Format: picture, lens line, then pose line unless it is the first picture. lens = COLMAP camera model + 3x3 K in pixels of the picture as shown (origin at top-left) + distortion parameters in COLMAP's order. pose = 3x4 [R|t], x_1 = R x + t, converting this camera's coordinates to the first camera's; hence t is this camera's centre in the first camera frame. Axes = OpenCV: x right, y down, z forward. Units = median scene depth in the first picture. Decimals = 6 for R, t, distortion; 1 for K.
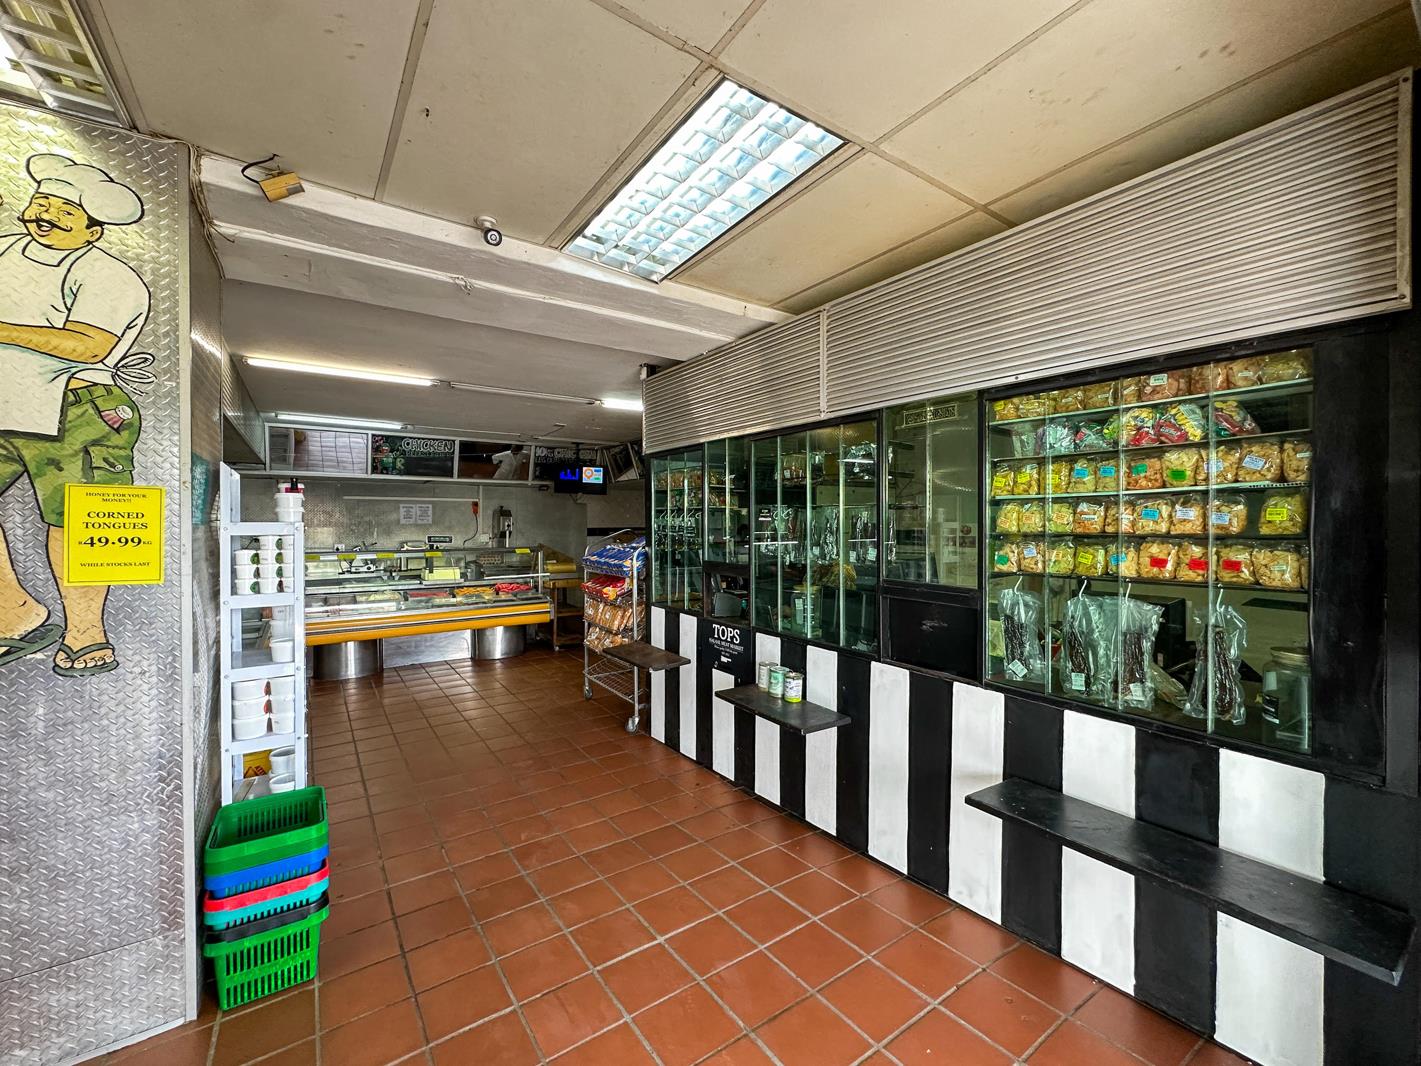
lens RADIAL K [[590.1, 0, 713.4], [0, 590.1, 526.7], [0, 0, 1]] dist [0.000462, -0.000840]
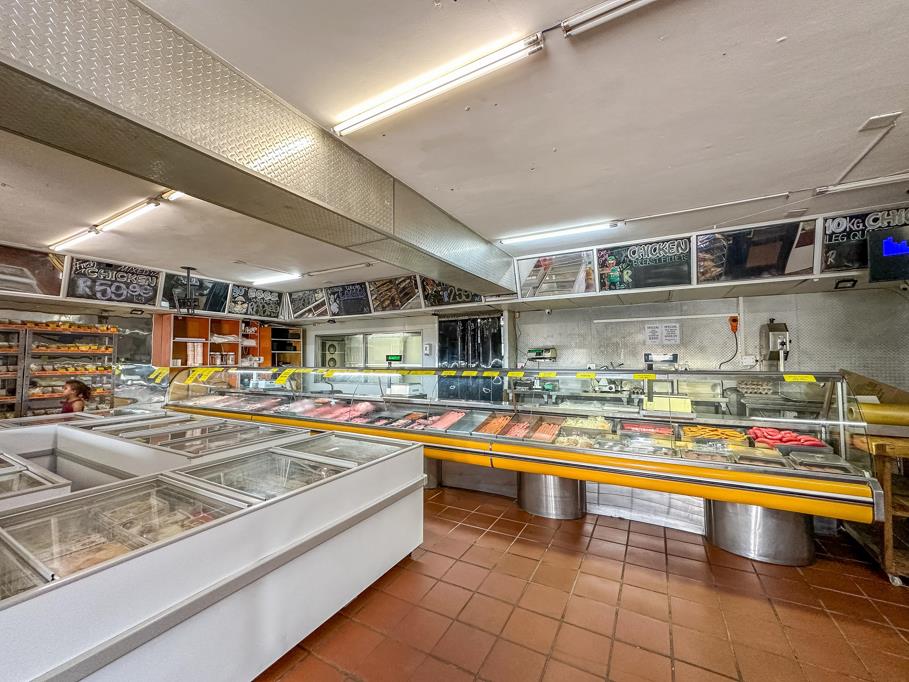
lens RADIAL K [[377.5, 0, 456.7], [0, 377.5, 337.1], [0, 0, 1]] dist [0.000462, -0.000840]
pose [[0.466115, -0.045528, -0.883552, -0.133697], [-0.002056, 0.998617, -0.052542, 0.017844], [0.884722, 0.026307, 0.465377, 0.468888]]
